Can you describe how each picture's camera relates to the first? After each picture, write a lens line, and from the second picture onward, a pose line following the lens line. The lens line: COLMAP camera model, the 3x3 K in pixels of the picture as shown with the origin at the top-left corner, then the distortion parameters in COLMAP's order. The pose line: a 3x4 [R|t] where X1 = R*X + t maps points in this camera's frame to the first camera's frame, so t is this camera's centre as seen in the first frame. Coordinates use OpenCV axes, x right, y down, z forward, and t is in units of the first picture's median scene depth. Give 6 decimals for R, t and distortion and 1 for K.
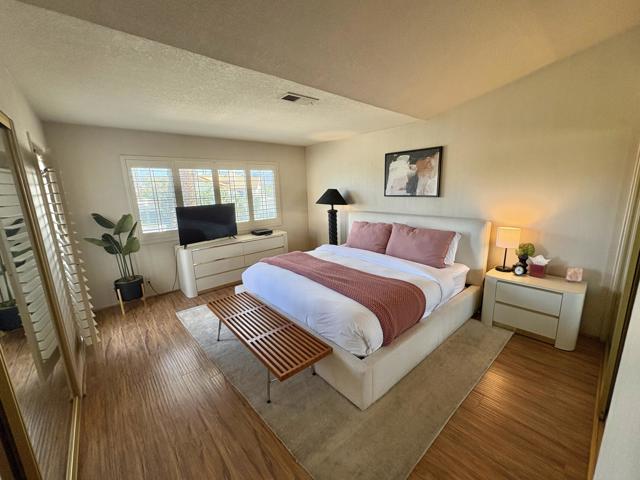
lens RADIAL K [[254.7, 0, 319.6], [0, 254.7, 240.7], [0, 0, 1]] dist [-0.000030, 0.000045]
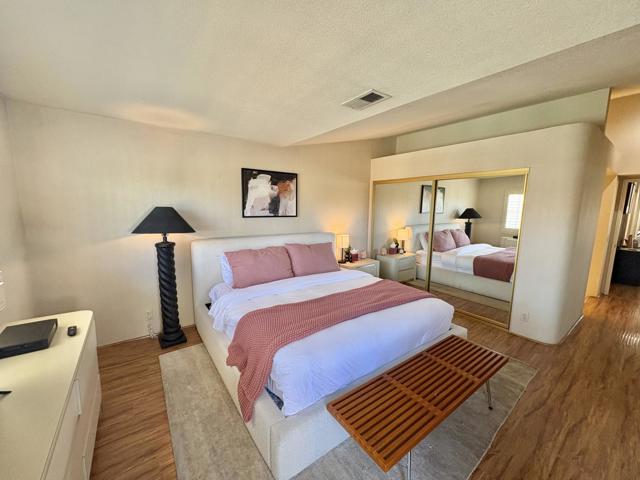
lens RADIAL K [[254.7, 0, 319.6], [0, 254.7, 240.7], [0, 0, 1]] dist [-0.000030, 0.000045]
pose [[0.082058, -0.108999, 0.990649, -0.627990], [0.184791, 0.978429, 0.092348, -0.142938], [-0.979346, 0.175485, 0.100430, 0.748363]]
